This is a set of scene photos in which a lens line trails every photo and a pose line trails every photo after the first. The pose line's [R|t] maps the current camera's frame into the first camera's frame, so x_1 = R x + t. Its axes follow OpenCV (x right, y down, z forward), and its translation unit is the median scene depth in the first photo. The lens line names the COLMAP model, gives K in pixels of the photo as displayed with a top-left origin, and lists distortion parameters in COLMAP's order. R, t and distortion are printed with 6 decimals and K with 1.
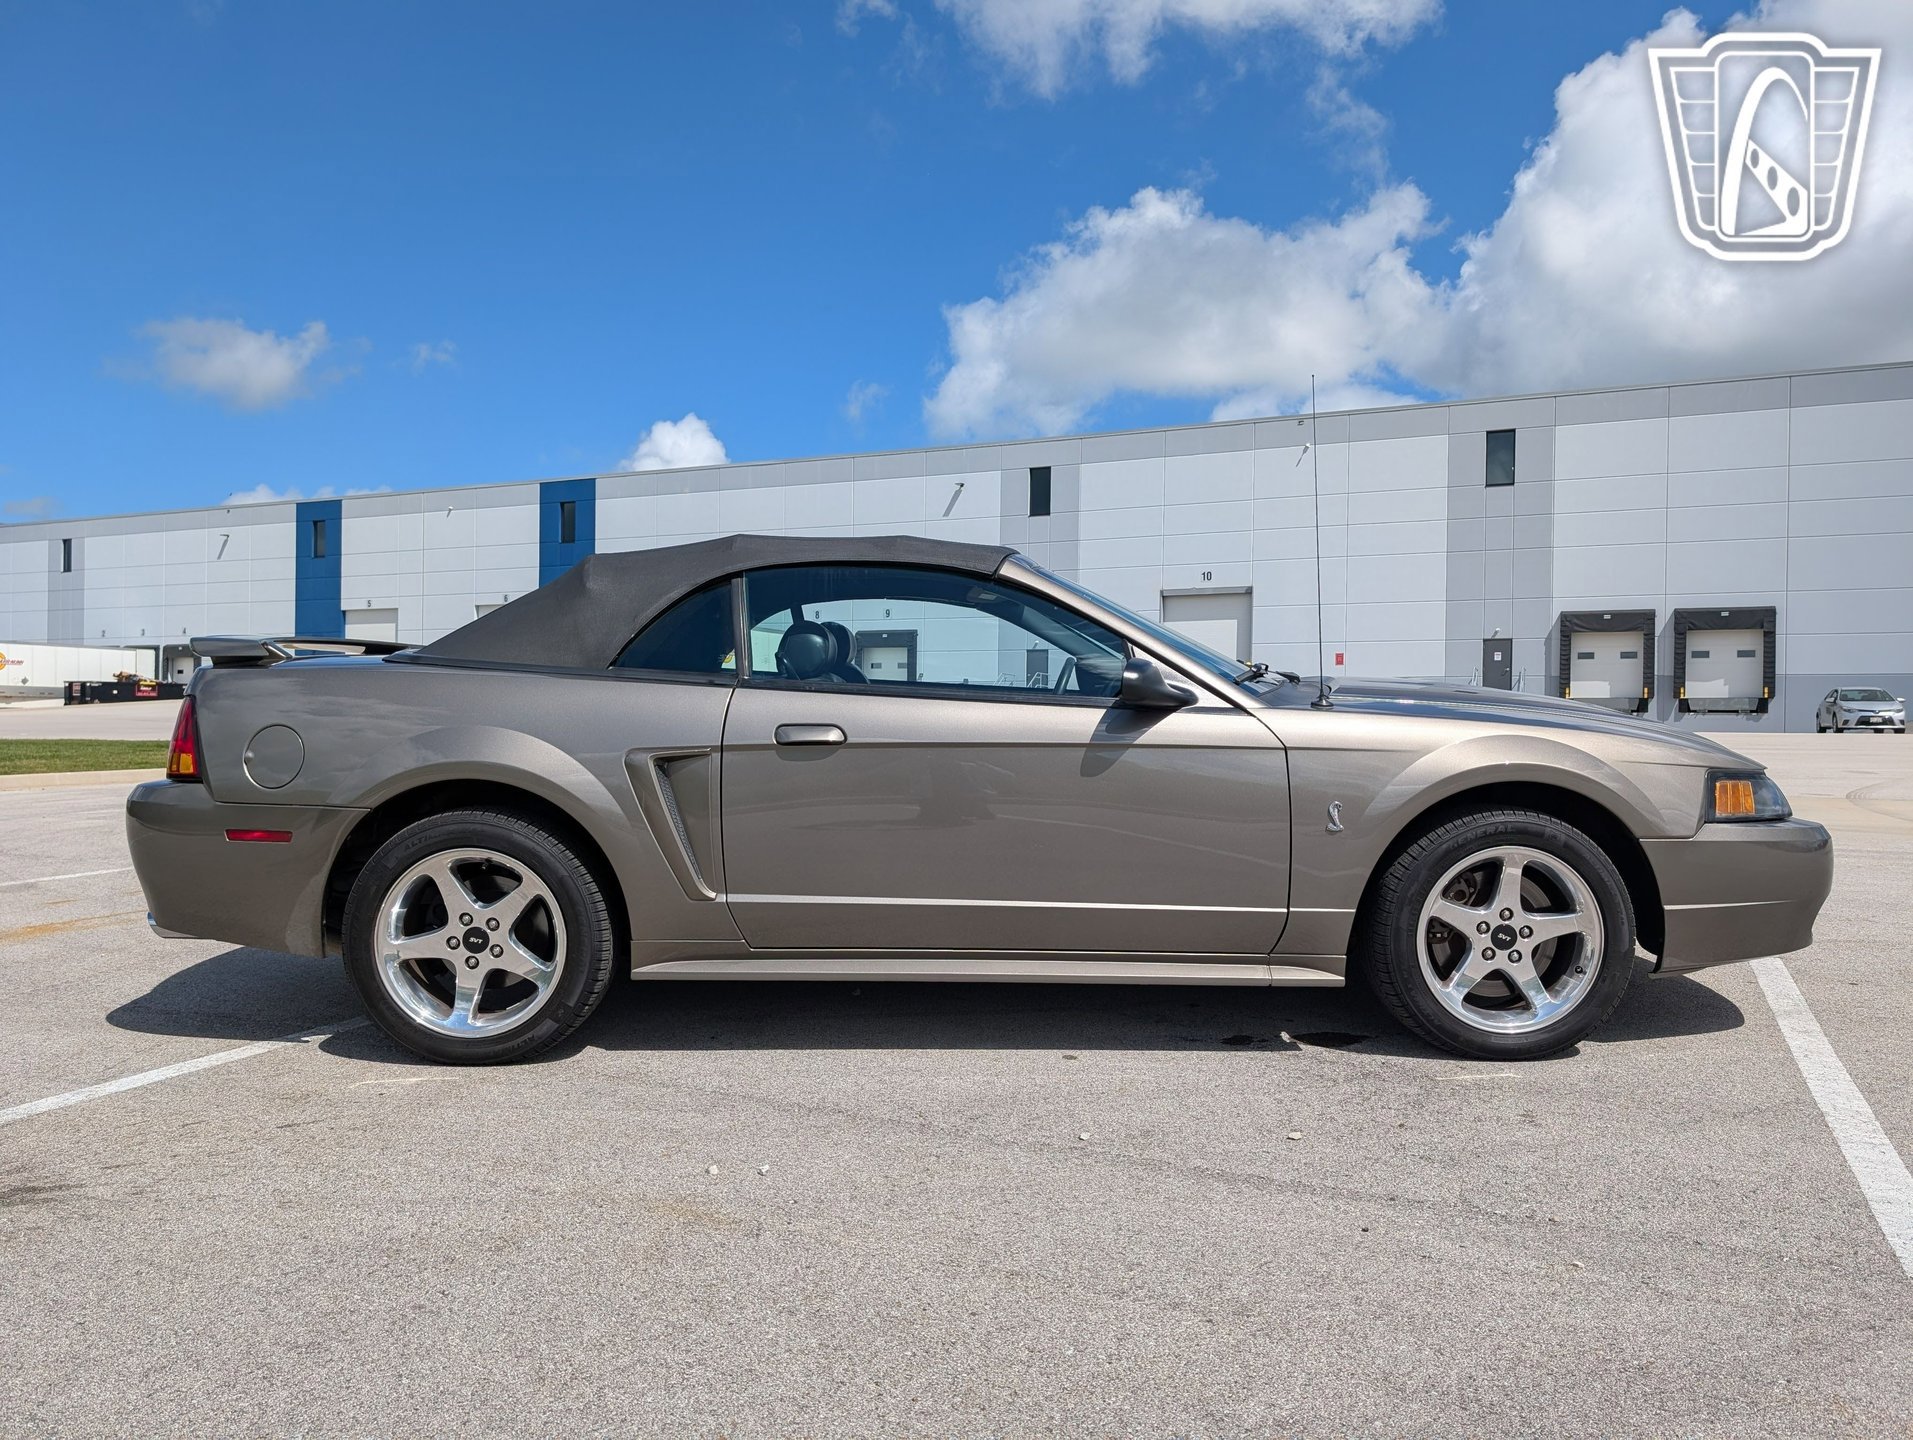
lens RADIAL K [[1392.4, 0, 966.9], [0, 1392.4, 738.9], [0, 0, 1]] dist [0.018238, -0.020501]
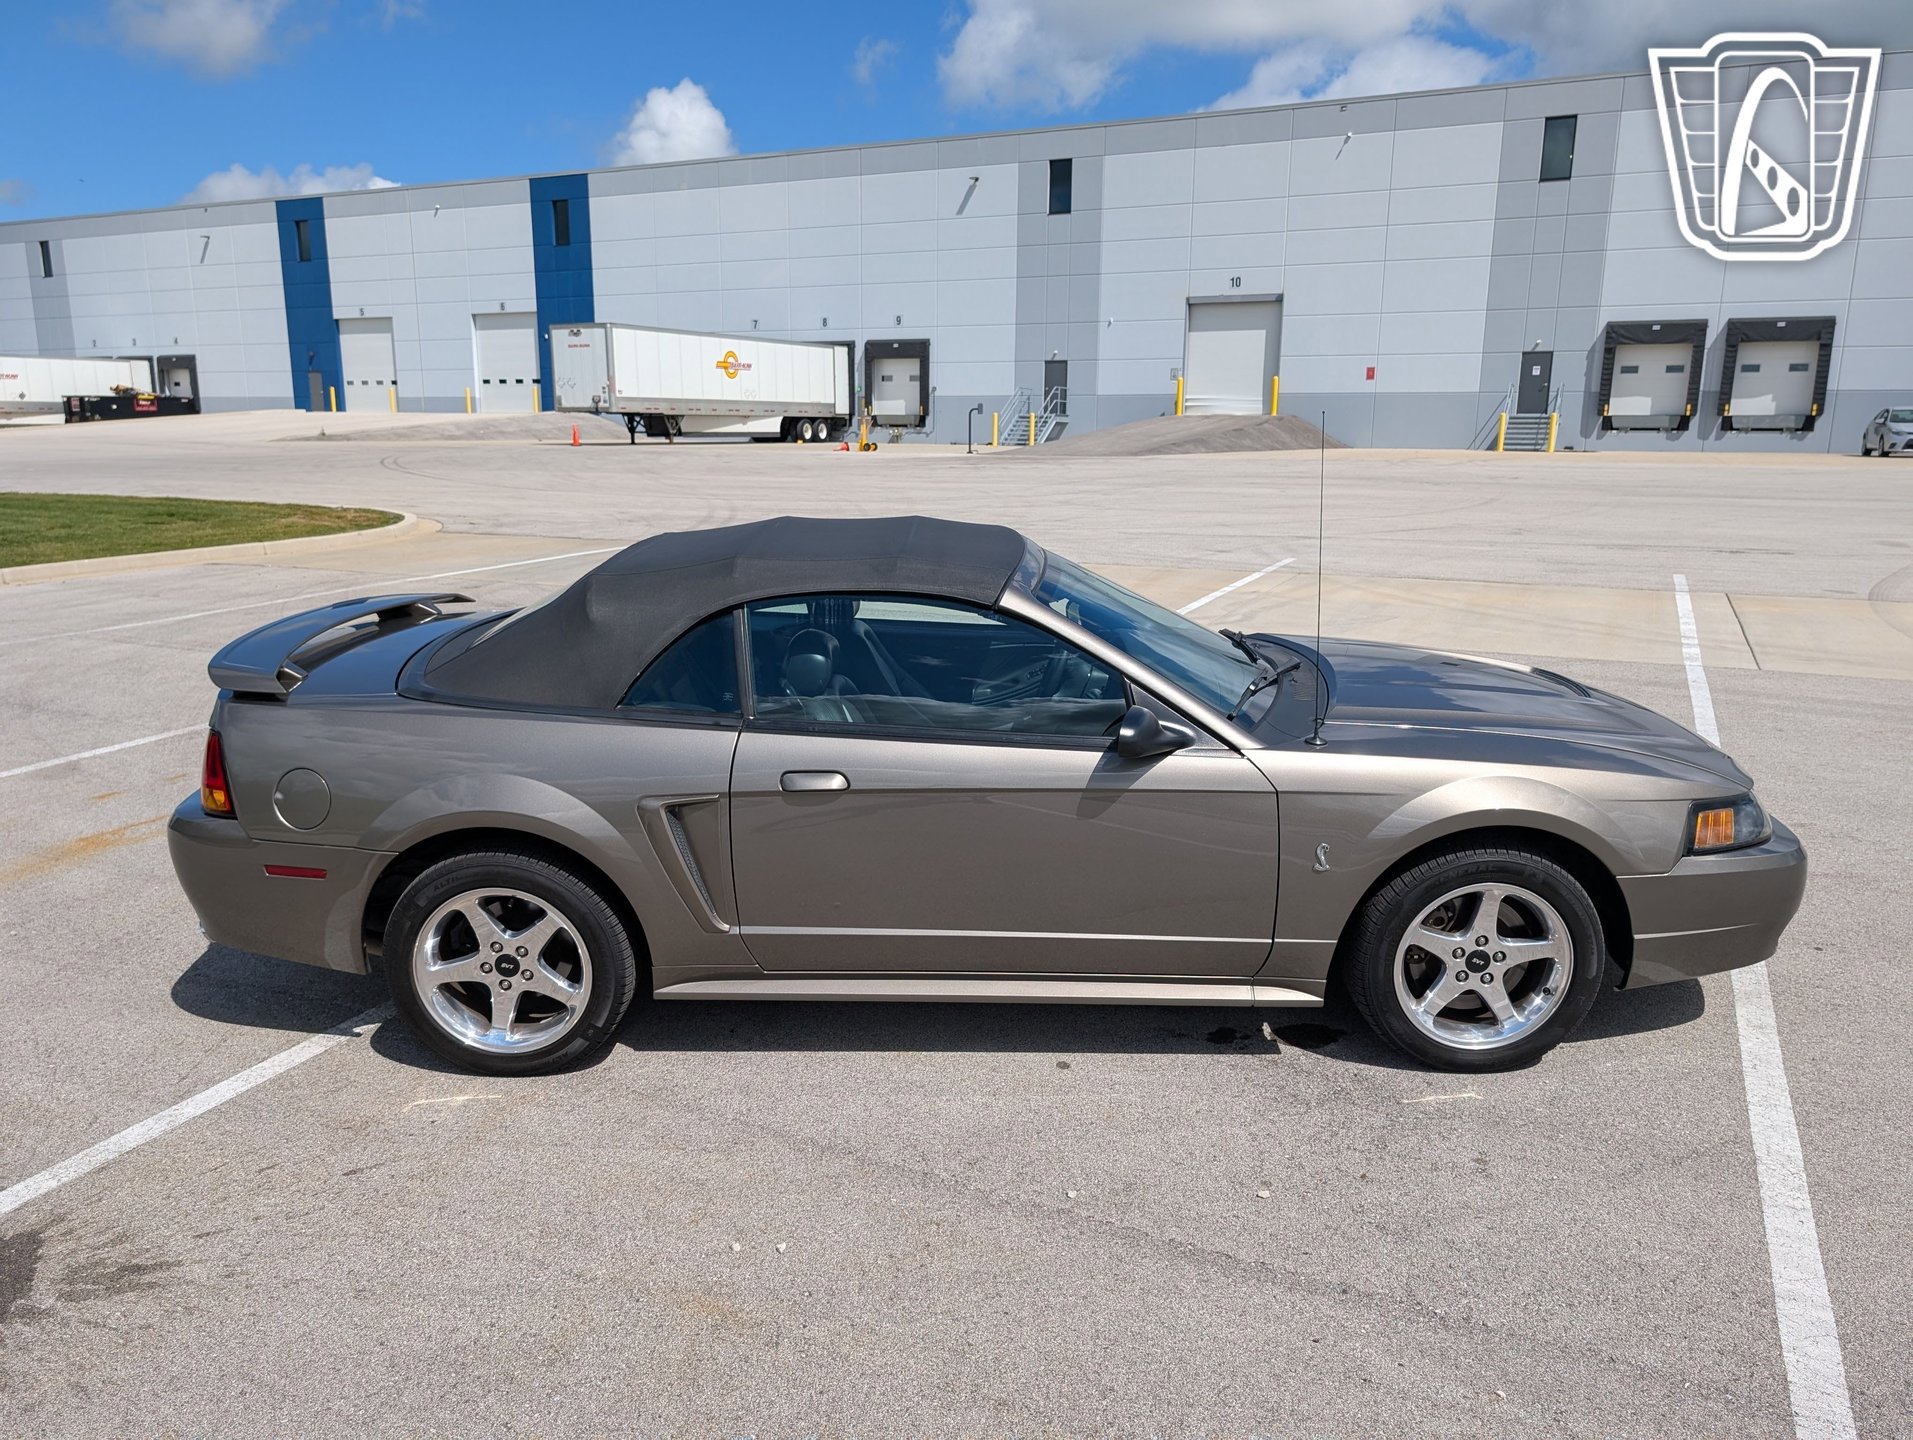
lens RADIAL K [[1392.4, 0, 957.1], [0, 1392.4, 752.5], [0, 0, 1]] dist [0.018238, -0.020501]
pose [[0.999822, -0.000069, -0.018847, 0.012113], [0.004234, 0.975245, 0.221087, -0.249243], [0.018365, -0.221127, 0.975072, 0.001512]]
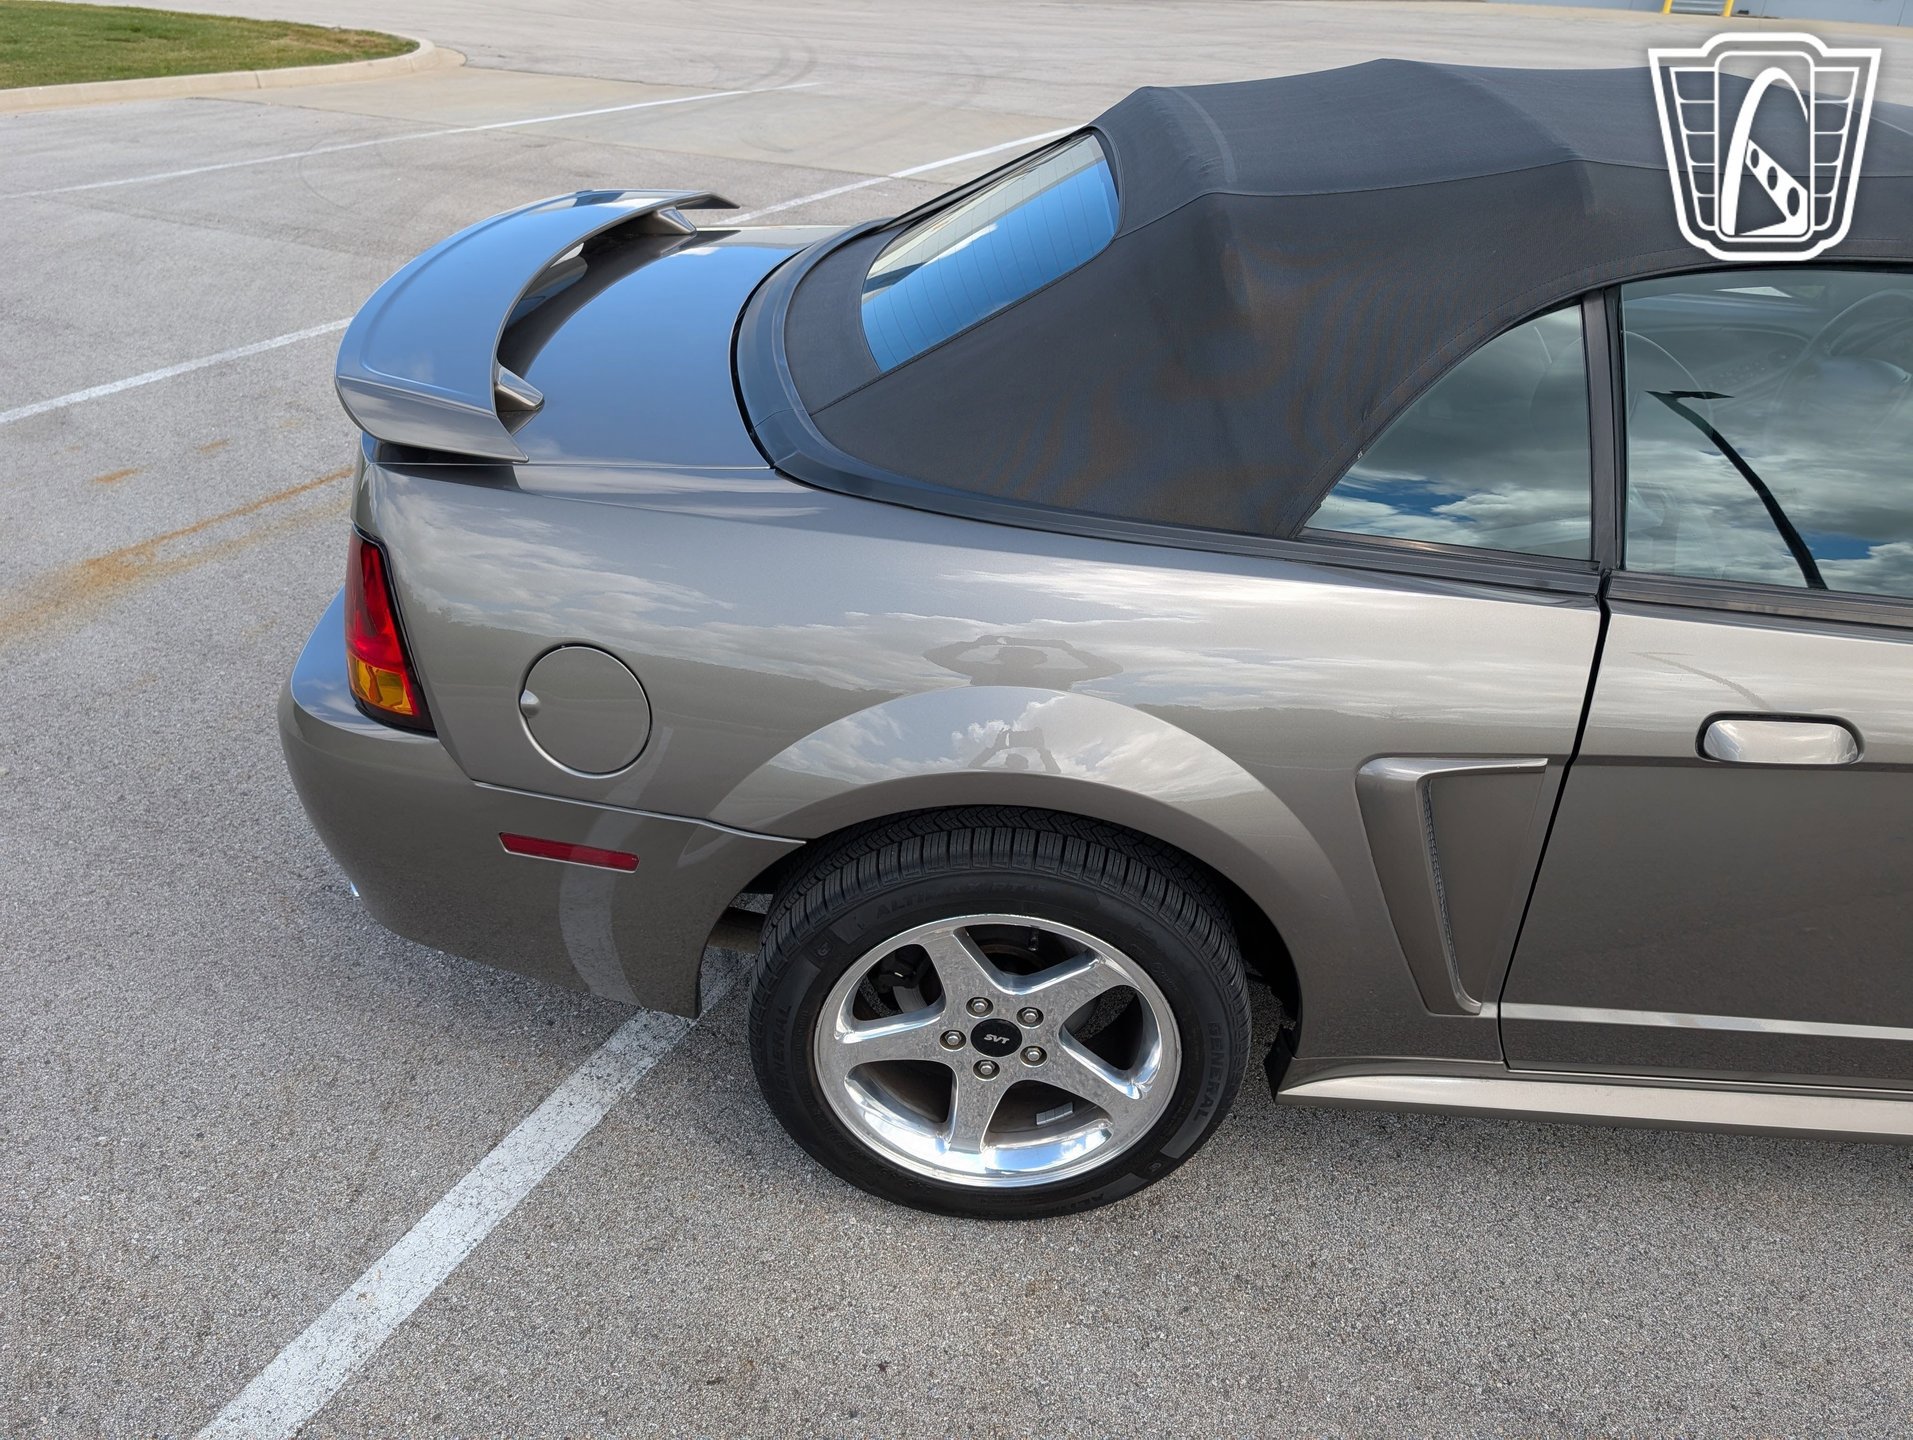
lens RADIAL K [[1392.4, 0, 938.6], [0, 1392.4, 737.7], [0, 0, 1]] dist [0.018238, -0.020501]
pose [[0.998424, 0.049284, -0.026842, -0.365224], [-0.030305, 0.876056, 0.481255, -0.207760], [0.047234, -0.479683, 0.876169, 0.592344]]
